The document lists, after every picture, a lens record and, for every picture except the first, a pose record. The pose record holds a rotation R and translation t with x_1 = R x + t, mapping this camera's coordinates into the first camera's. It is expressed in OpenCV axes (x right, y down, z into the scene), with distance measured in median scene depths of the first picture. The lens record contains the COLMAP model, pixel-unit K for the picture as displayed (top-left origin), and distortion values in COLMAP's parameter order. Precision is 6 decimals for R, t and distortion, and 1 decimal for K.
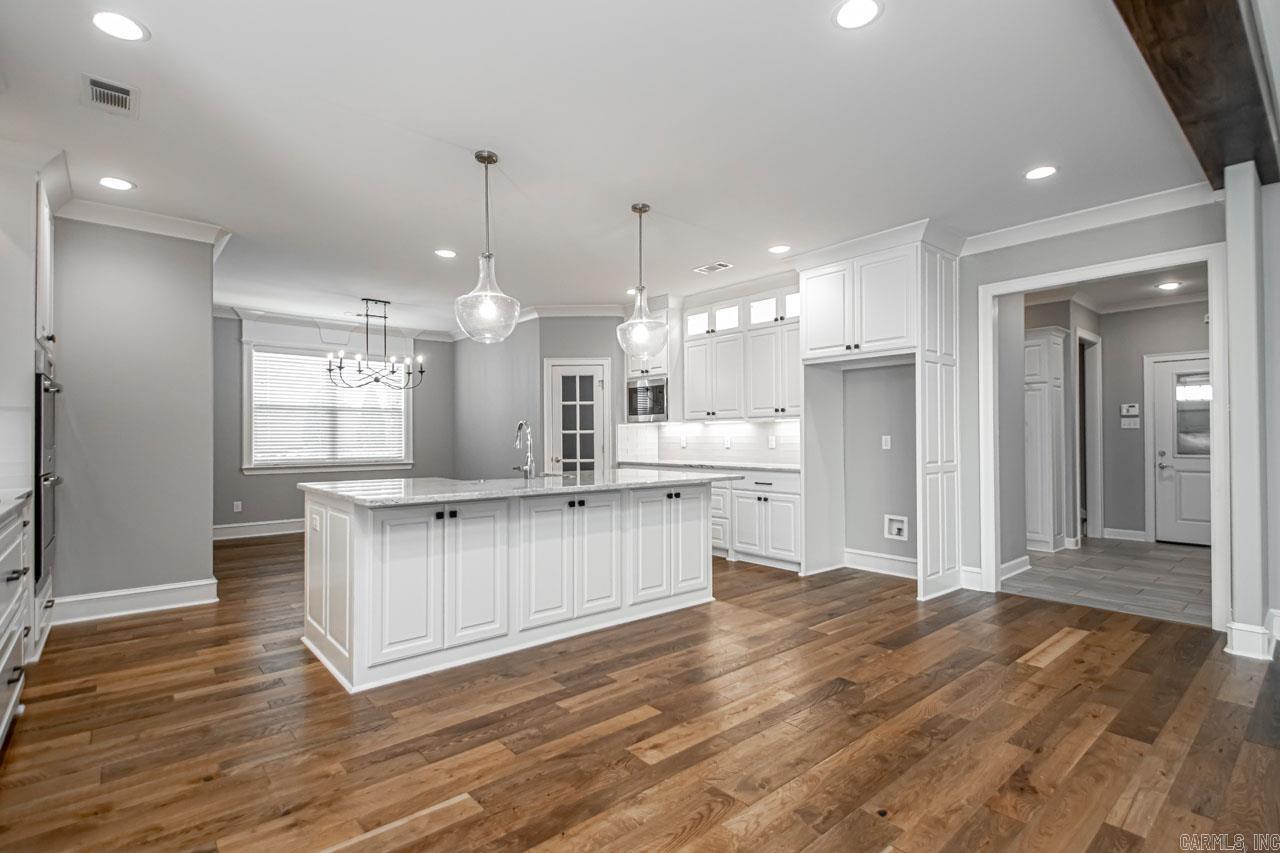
lens RADIAL K [[614.5, 0, 642.4], [0, 614.5, 431.7], [0, 0, 1]] dist [0.015989, -0.009118]
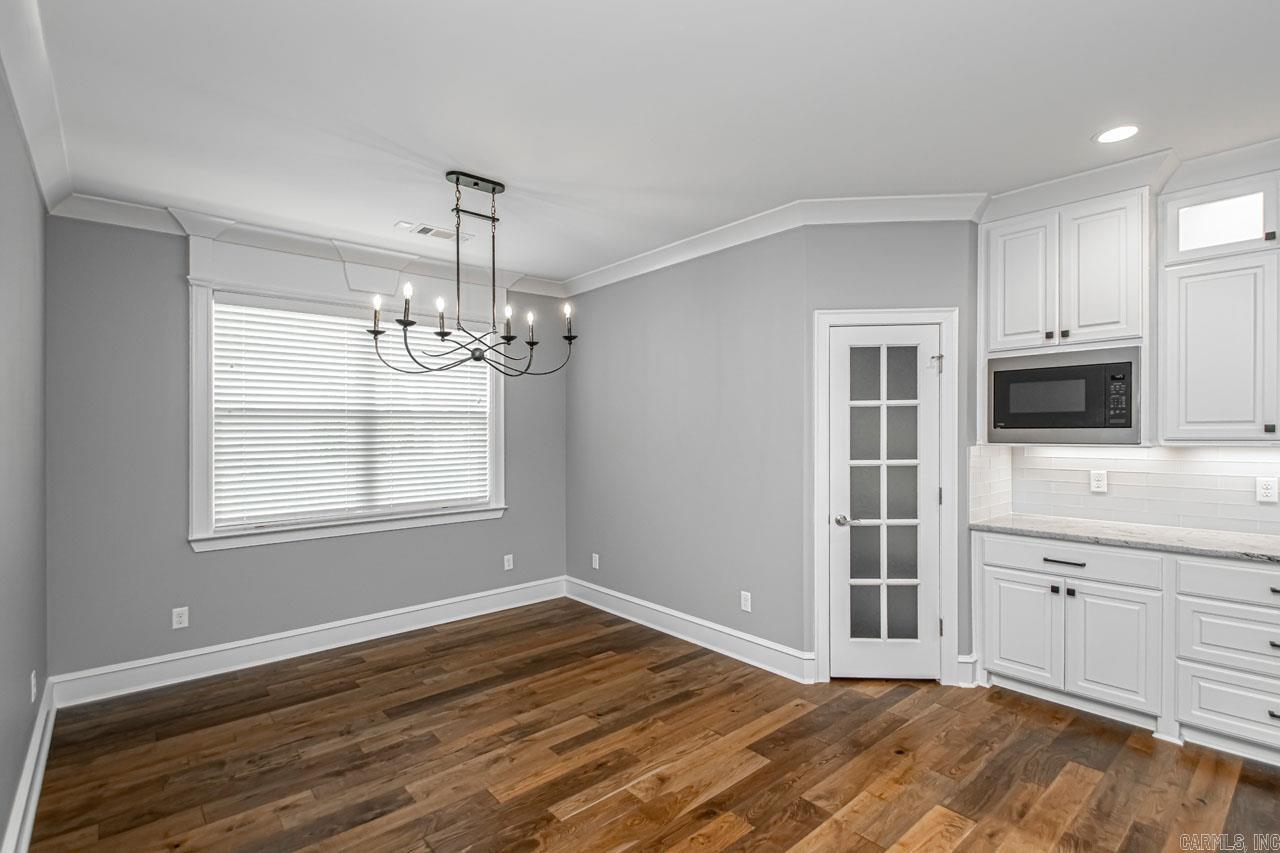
lens RADIAL K [[614.5, 0, 633.0], [0, 614.5, 435.0], [0, 0, 1]] dist [0.015989, -0.009118]
pose [[0.999954, -0.003761, 0.008802, -0.306969], [0.003601, 0.999830, 0.018101, -0.030816], [-0.008868, -0.018068, 0.999797, 0.517050]]
